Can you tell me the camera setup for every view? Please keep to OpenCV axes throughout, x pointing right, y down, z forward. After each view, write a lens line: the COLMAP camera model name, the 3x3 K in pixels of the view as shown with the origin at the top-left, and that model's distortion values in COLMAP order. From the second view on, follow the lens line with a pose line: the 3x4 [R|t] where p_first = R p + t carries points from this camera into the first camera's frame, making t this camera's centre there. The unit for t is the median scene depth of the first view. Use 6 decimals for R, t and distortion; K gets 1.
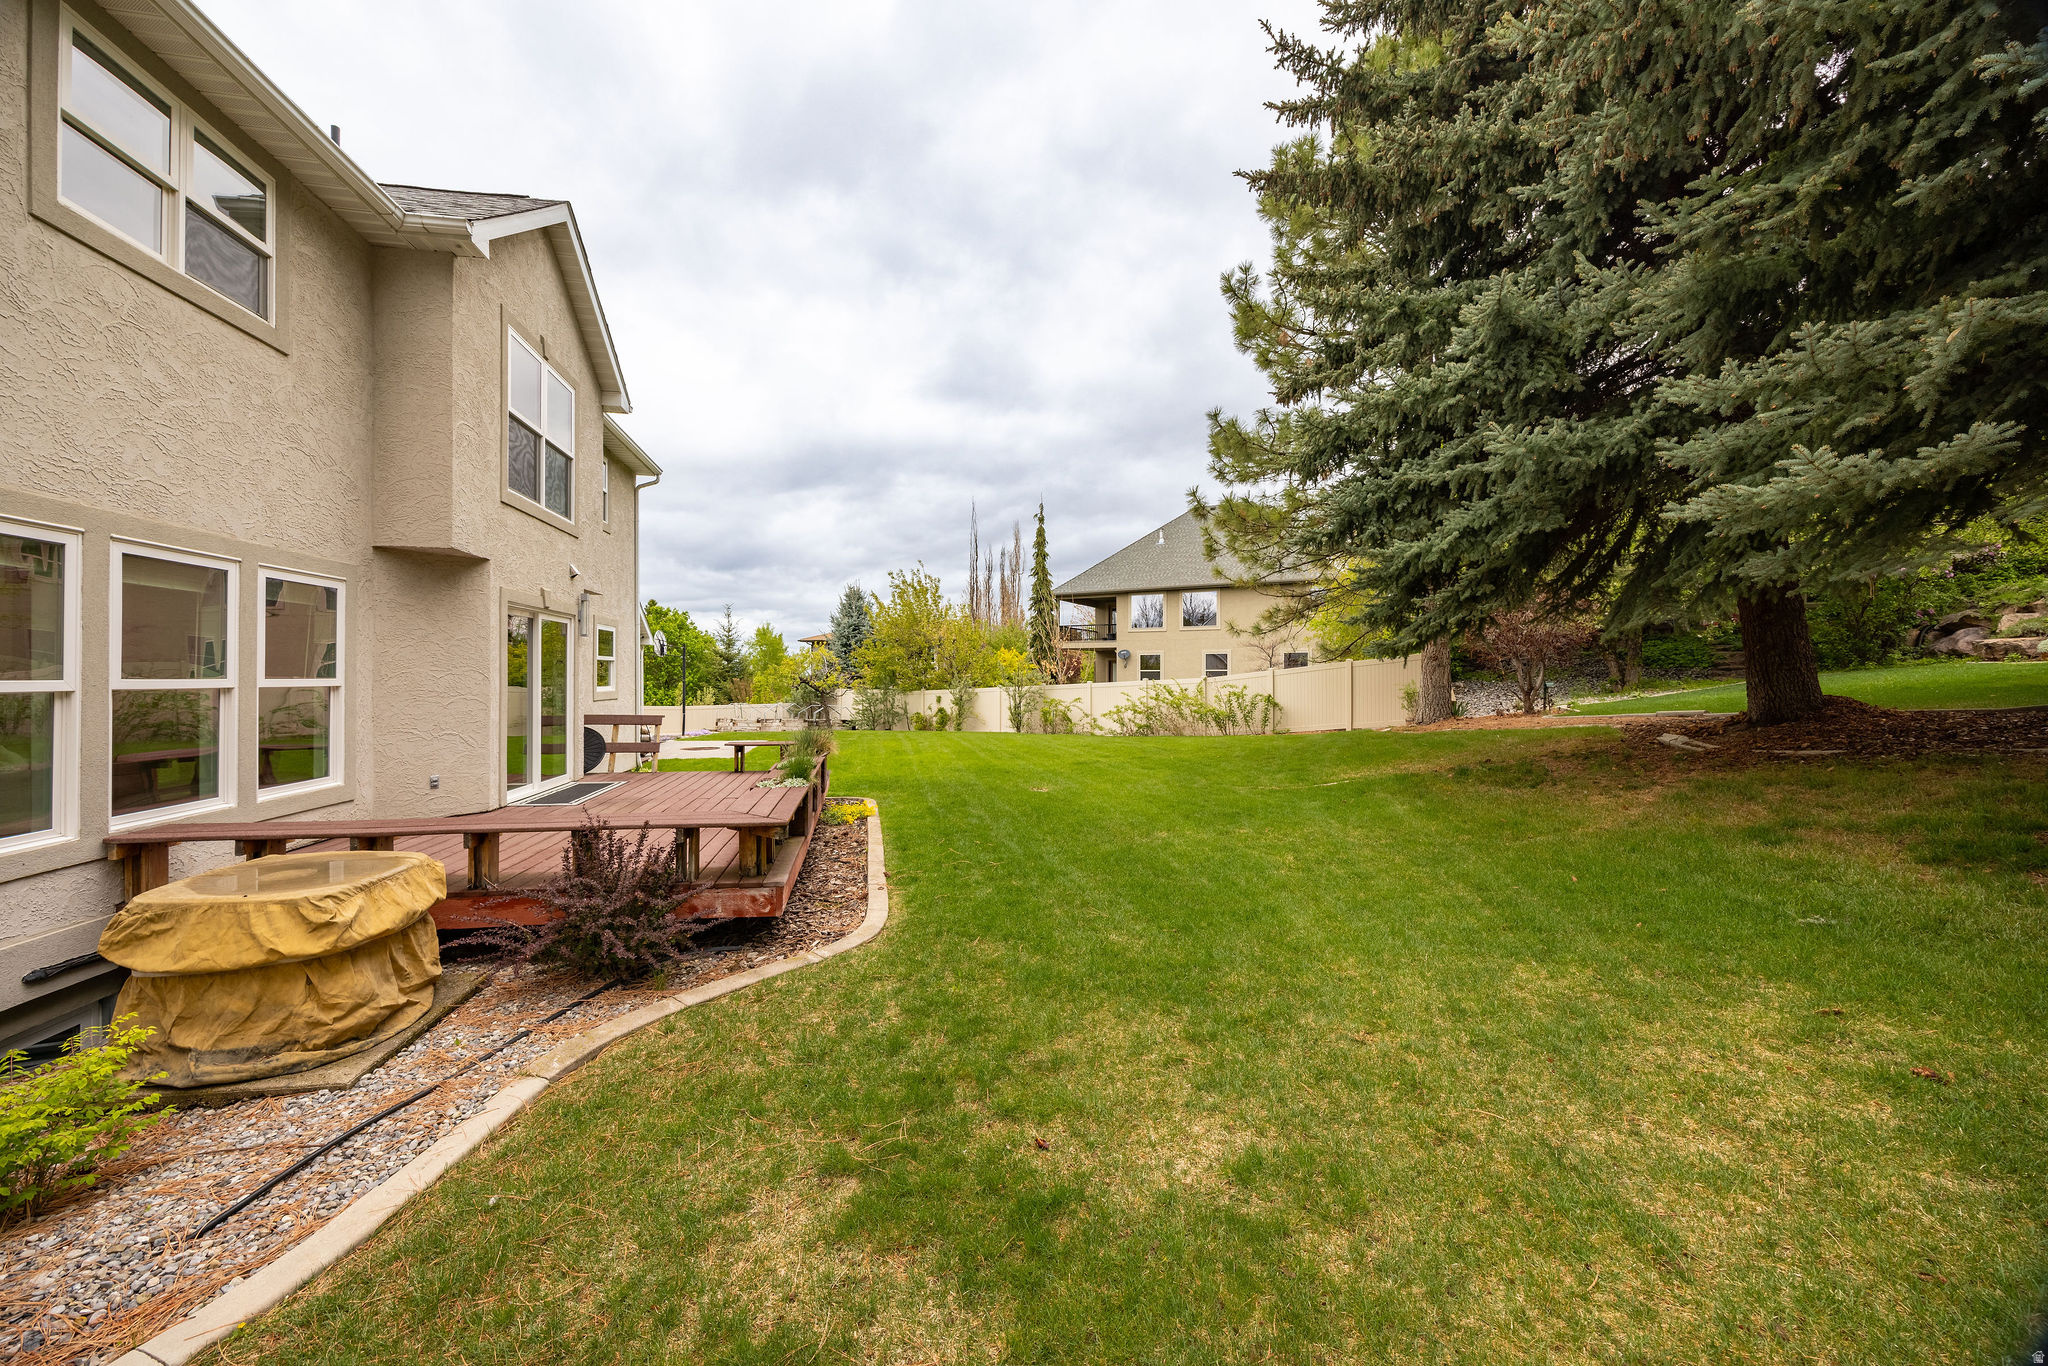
lens RADIAL K [[794.5, 0, 1033.4], [0, 794.5, 673.7], [0, 0, 1]] dist [-0.001107, -0.000150]
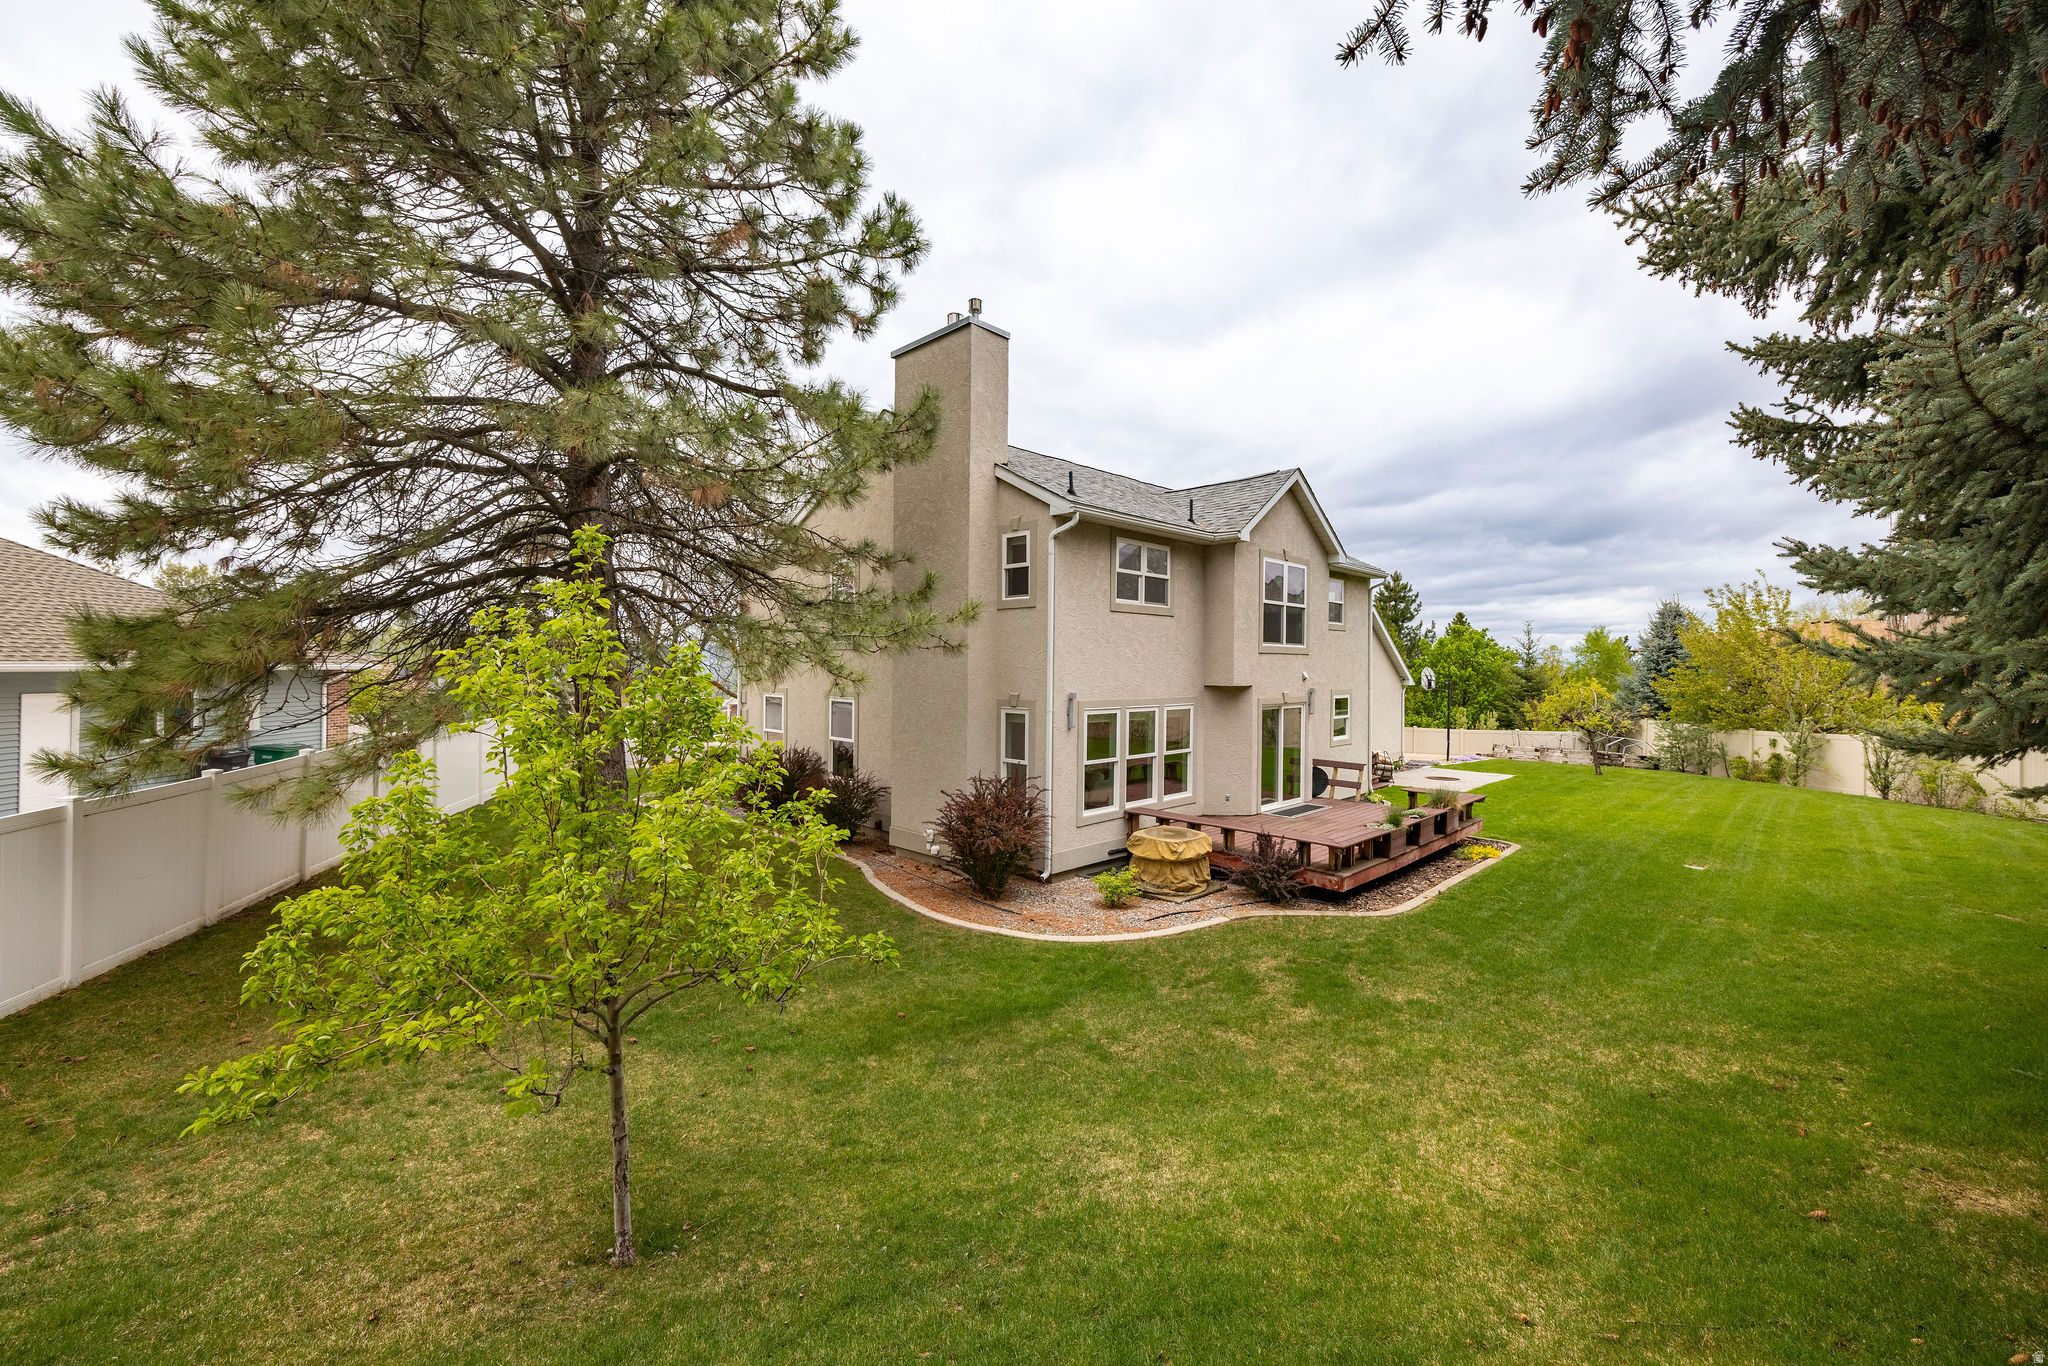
lens RADIAL K [[794.5, 0, 1023.0], [0, 794.5, 673.5], [0, 0, 1]] dist [-0.001107, -0.000150]
pose [[0.569715, 0.003627, -0.821835, 0.985619], [-0.008341, 0.999964, -0.001369, -0.277986], [0.821800, 0.007635, 0.569725, -0.945936]]
